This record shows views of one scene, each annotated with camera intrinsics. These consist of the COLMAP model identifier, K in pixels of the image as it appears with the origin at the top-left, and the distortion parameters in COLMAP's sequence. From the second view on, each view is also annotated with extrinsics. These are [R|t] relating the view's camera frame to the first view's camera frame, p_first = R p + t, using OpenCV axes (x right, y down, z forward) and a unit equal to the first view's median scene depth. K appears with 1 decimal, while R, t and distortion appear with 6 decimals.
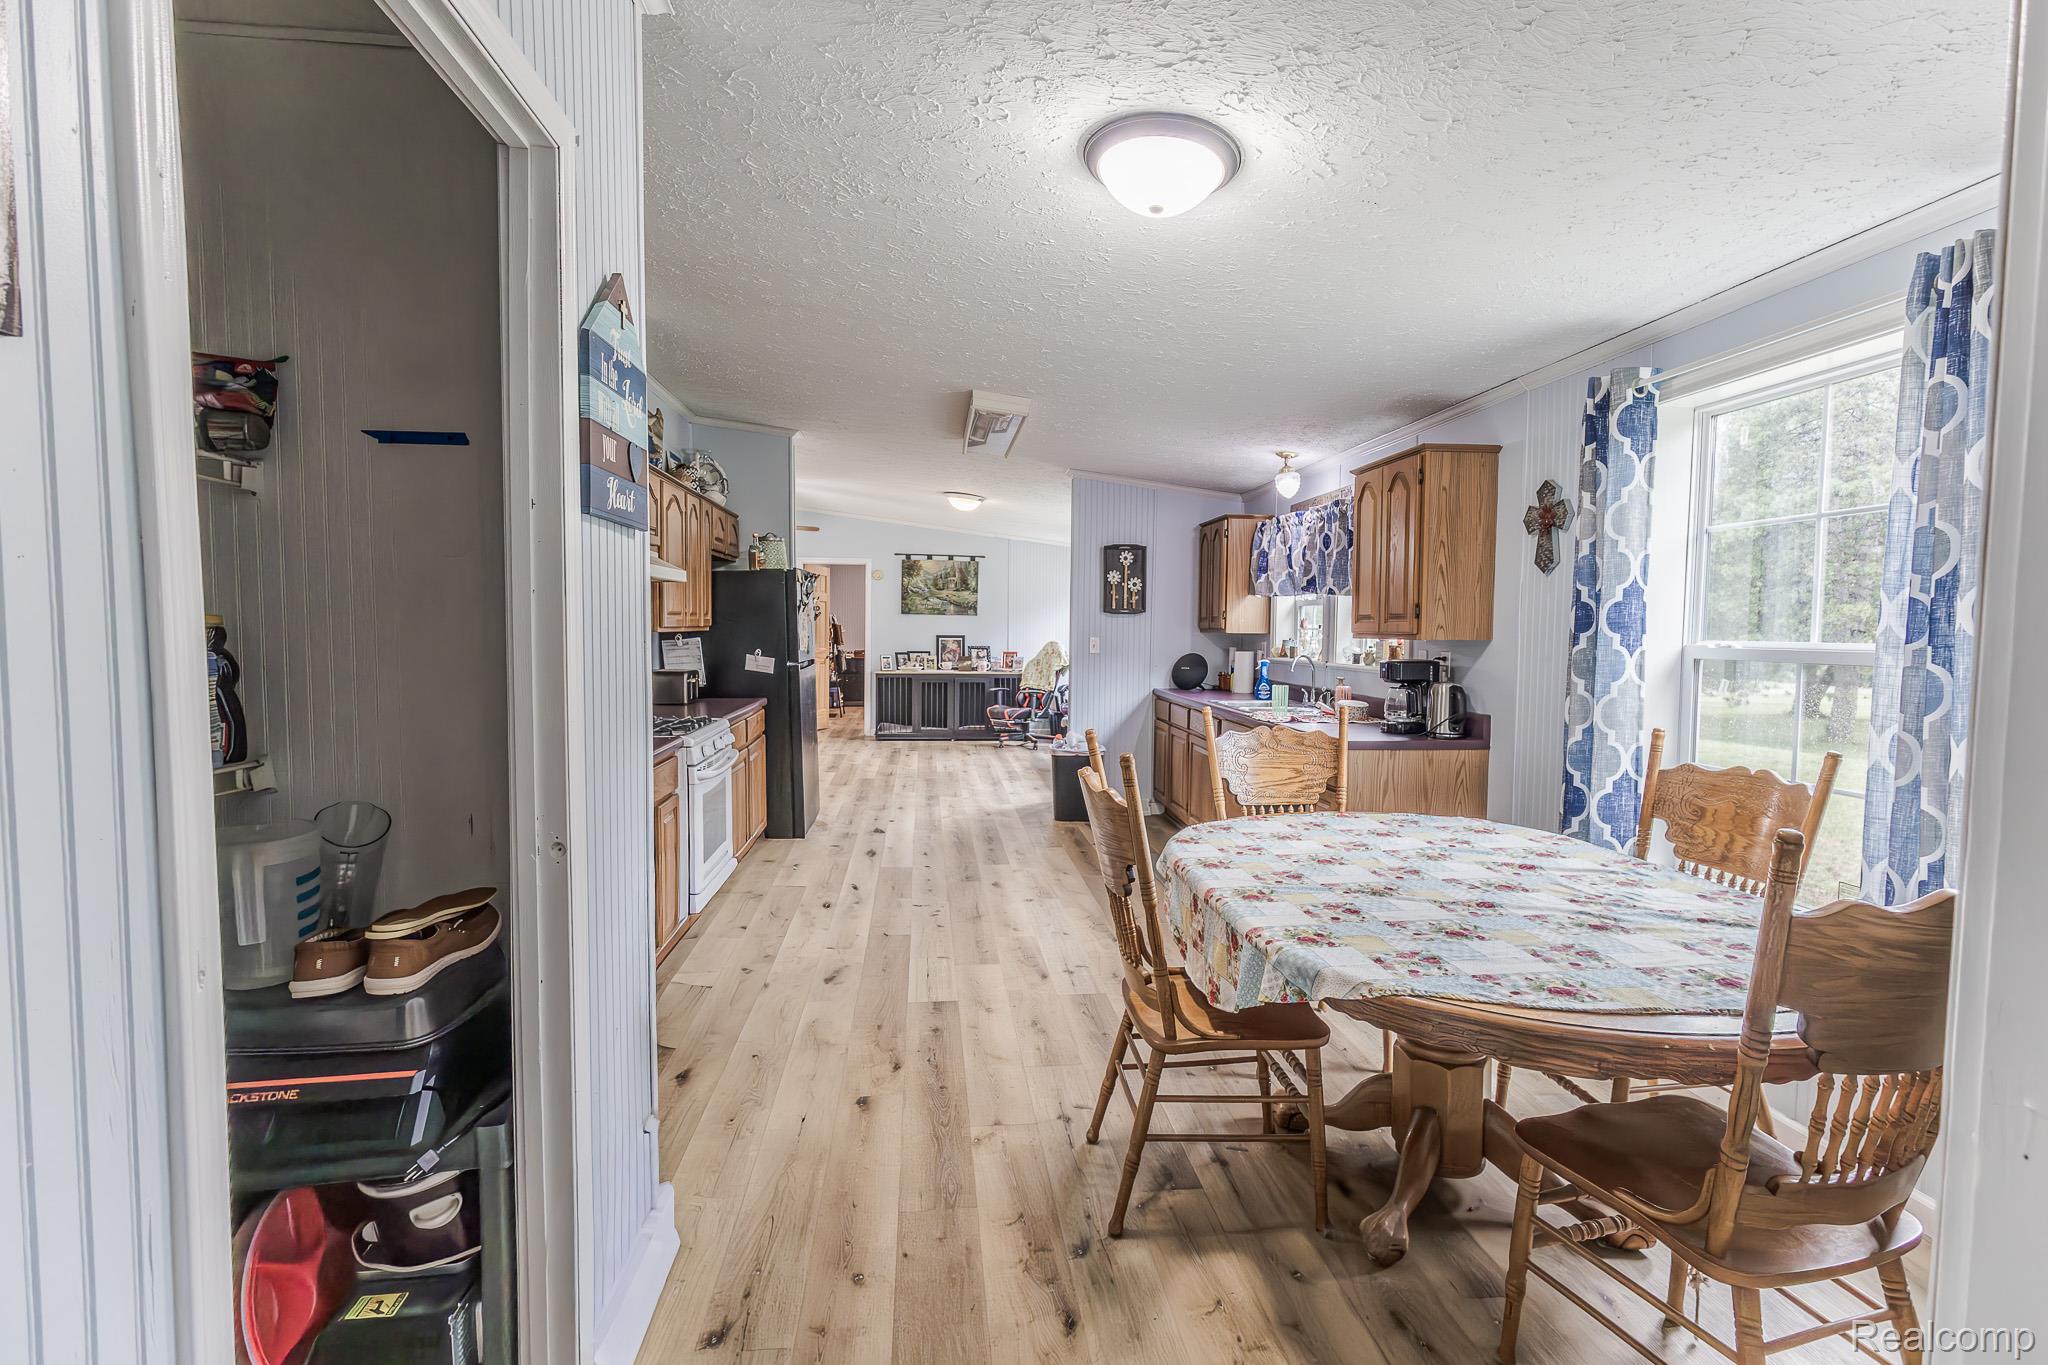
lens RADIAL K [[937.3, 0, 1024.0], [0, 937.3, 682.5], [0, 0, 1]] dist [0.001931, 0.000681]
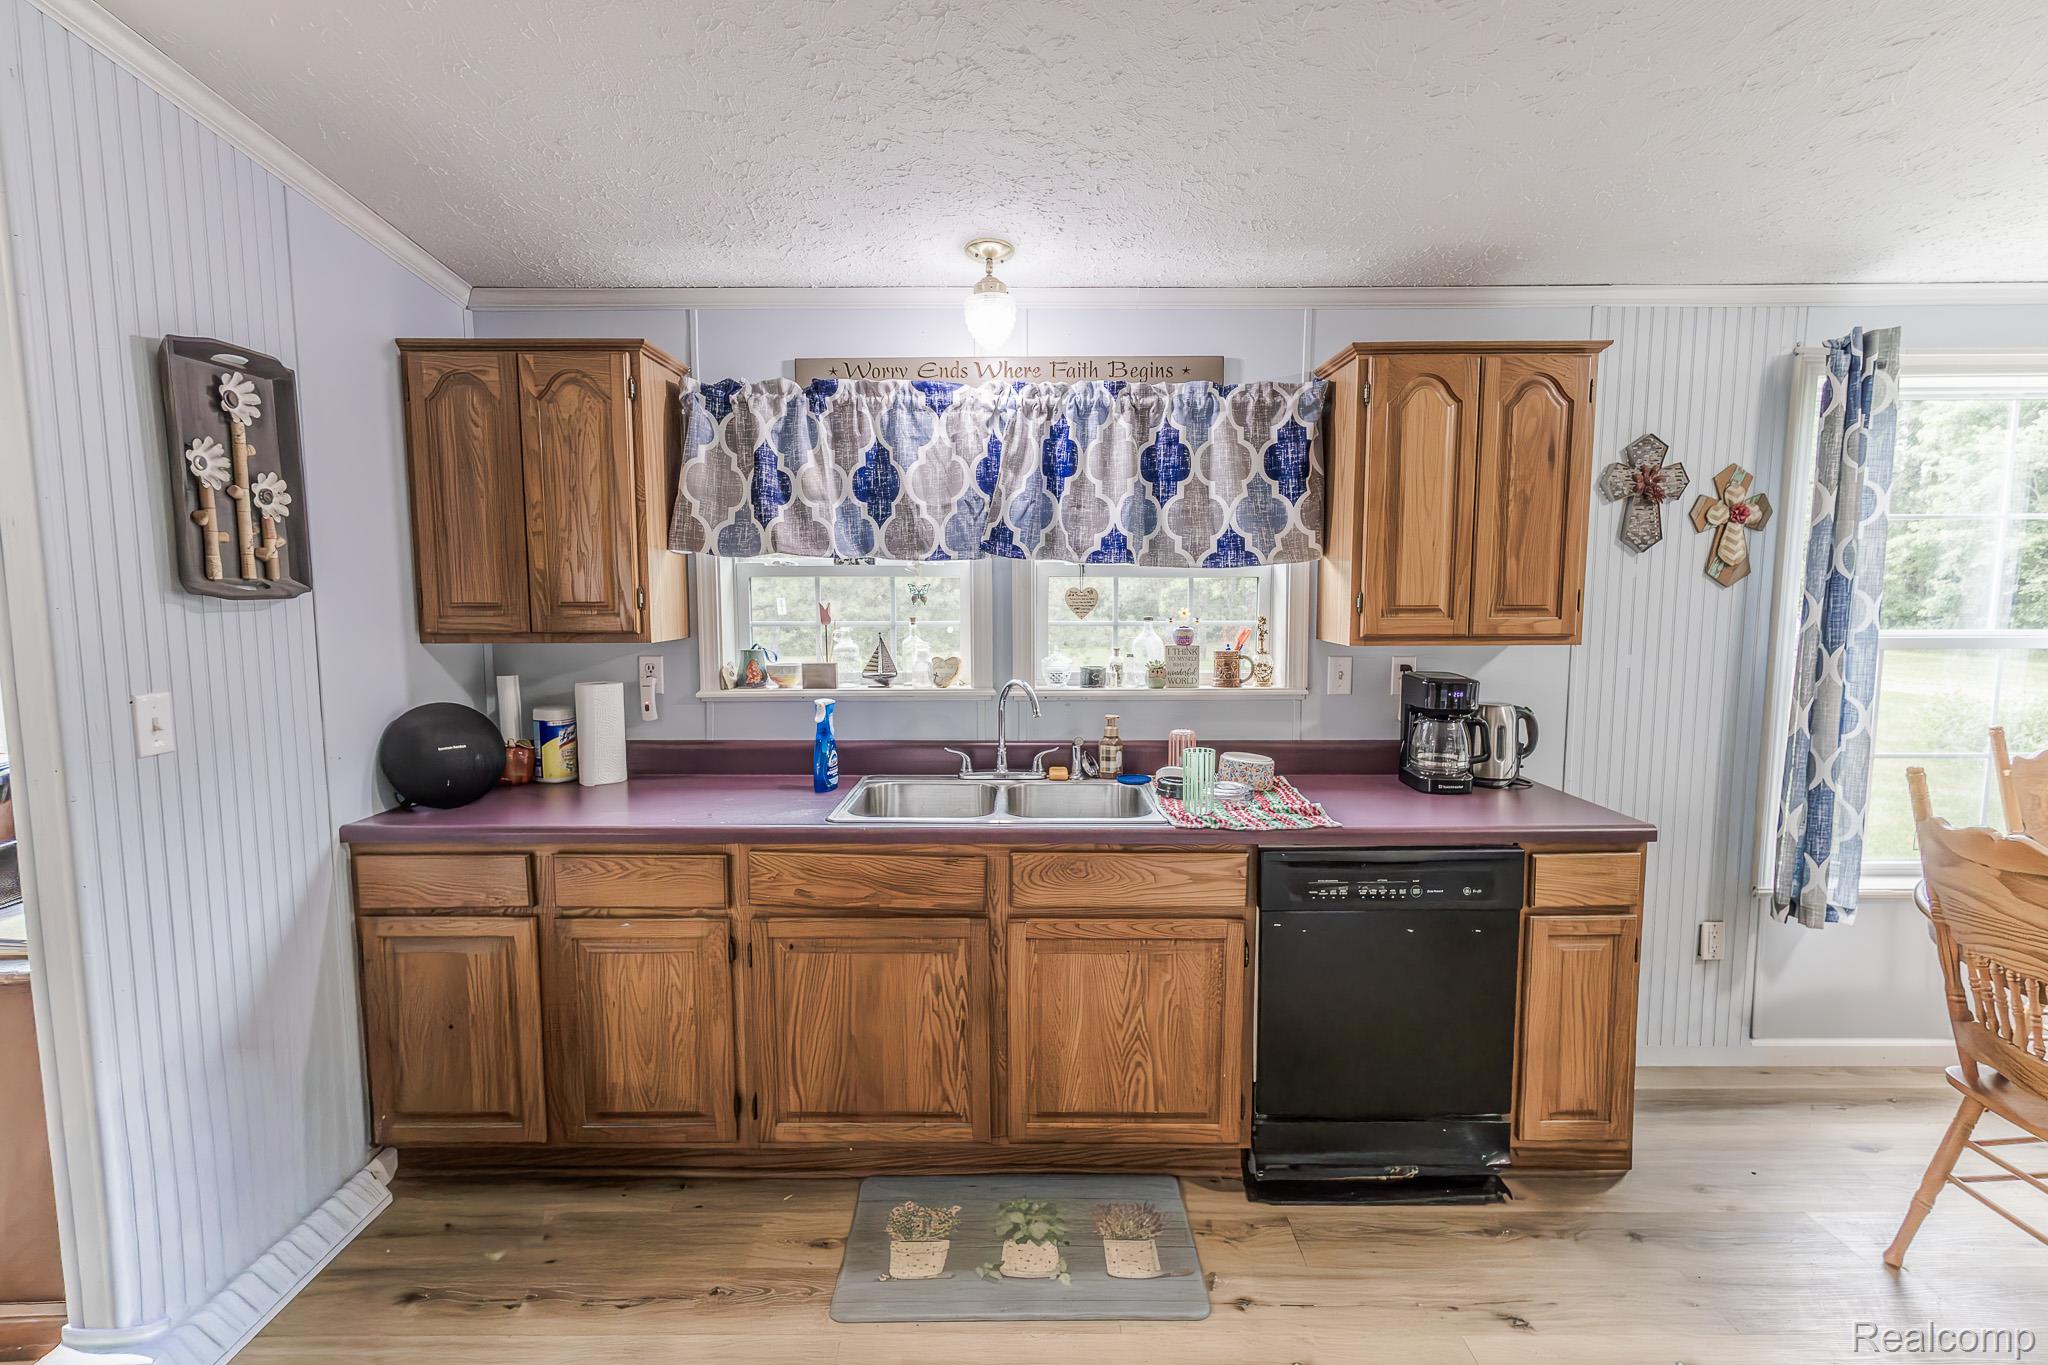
lens RADIAL K [[937.3, 0, 1024.0], [0, 937.3, 682.5], [0, 0, 1]] dist [0.001931, 0.000681]
pose [[0.102186, -0.103766, 0.989338, -0.155117], [0.060925, 0.993330, 0.097892, -0.060750], [-0.992898, 0.050272, 0.107827, 0.736807]]
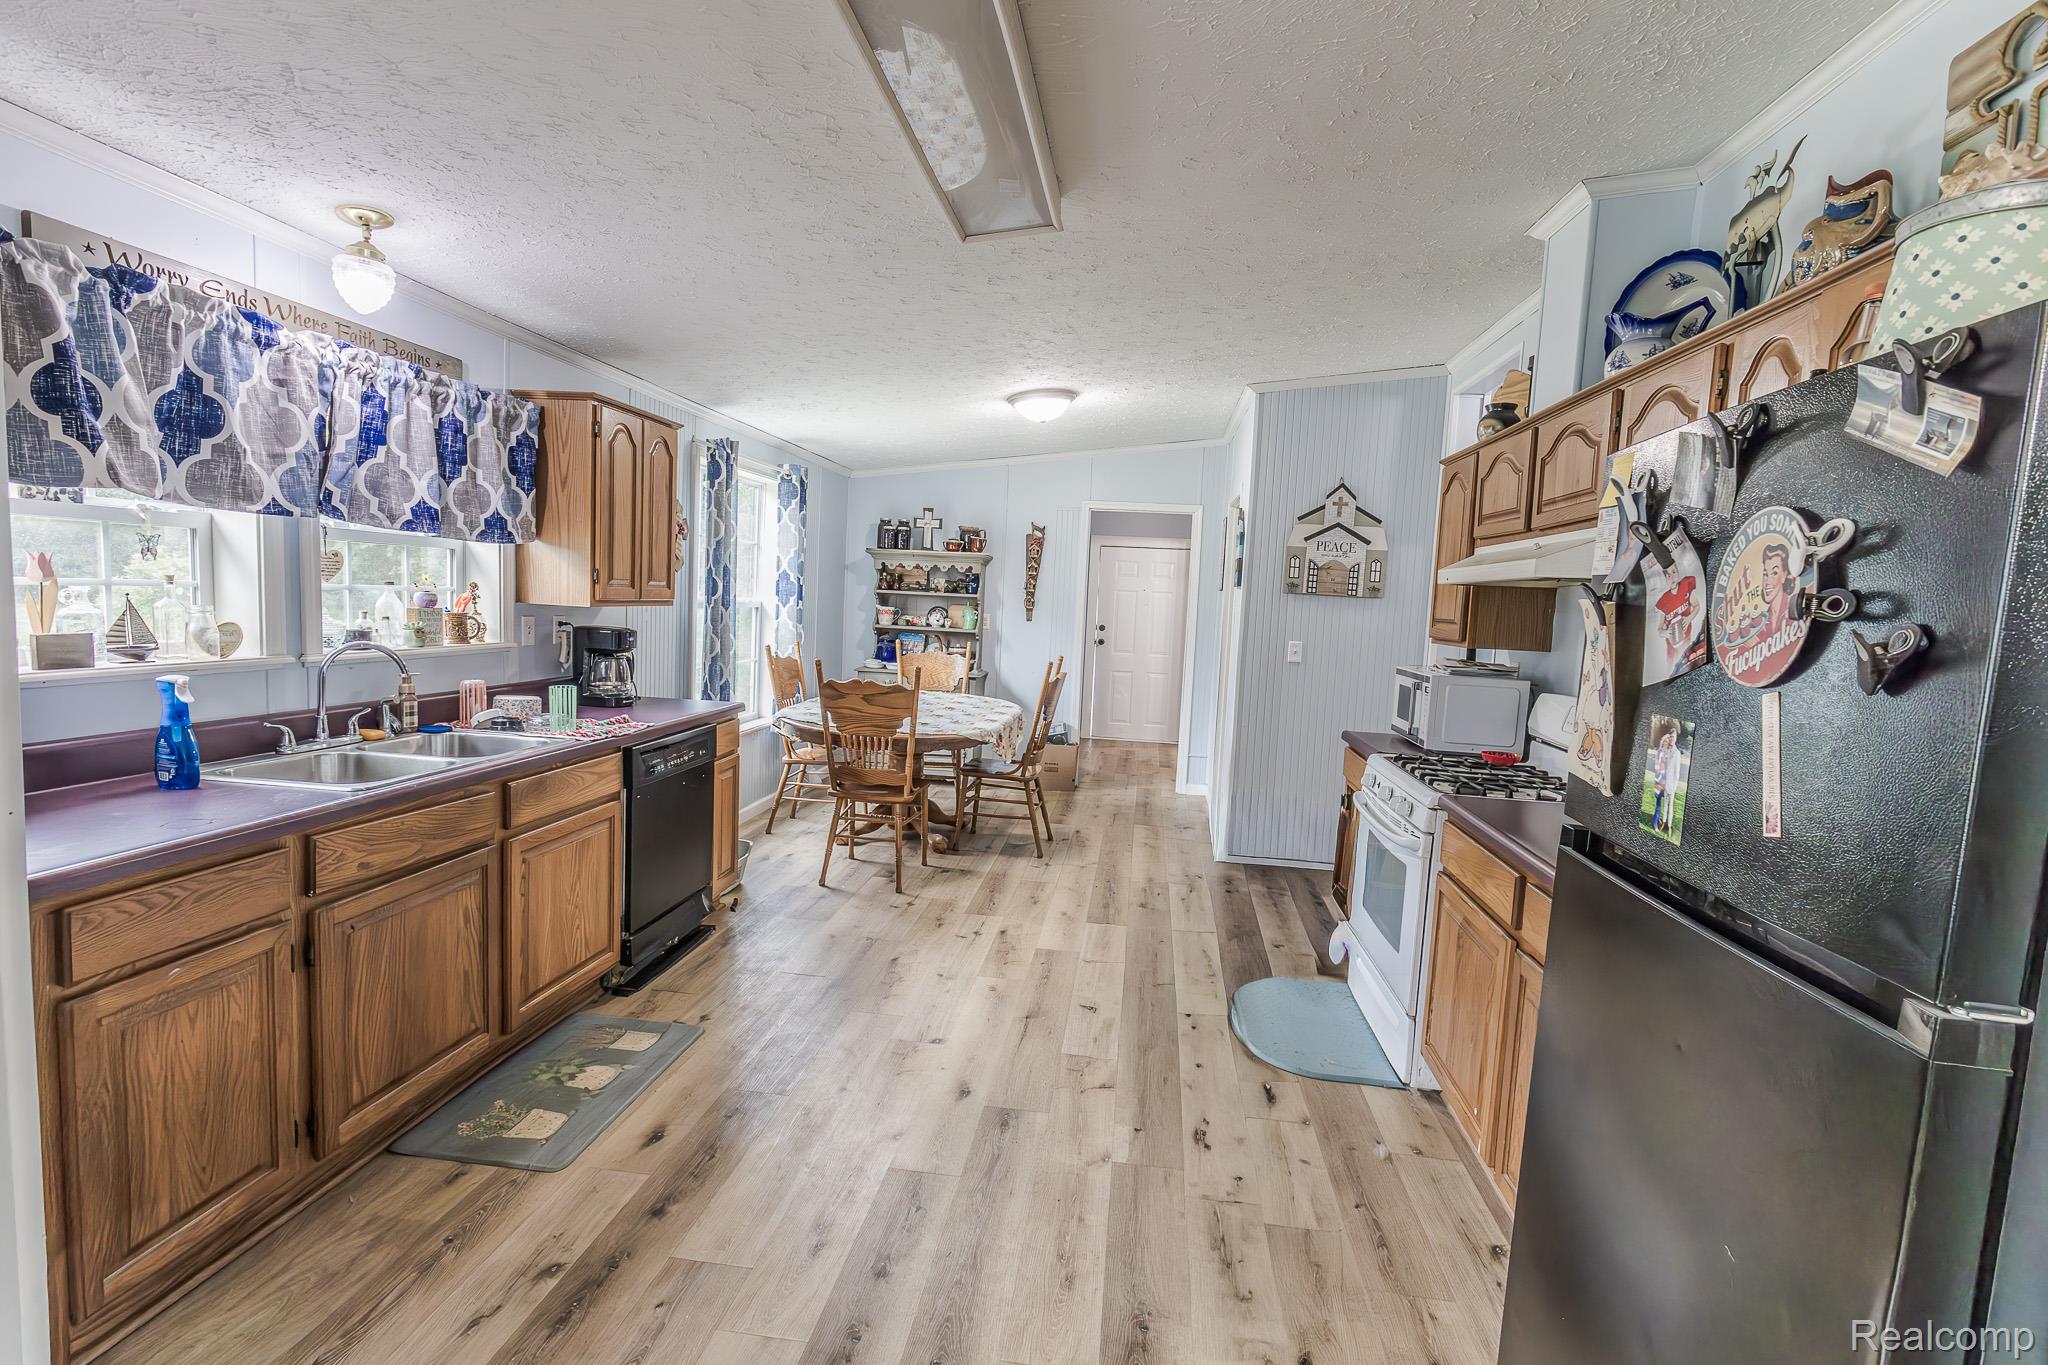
lens RADIAL K [[937.3, 0, 1024.0], [0, 937.3, 682.5], [0, 0, 1]] dist [0.001931, 0.000681]
pose [[-0.970653, -0.072164, 0.229400, -0.127770], [-0.038040, 0.987979, 0.149837, -0.076855], [-0.237455, 0.136713, -0.961730, 1.103572]]
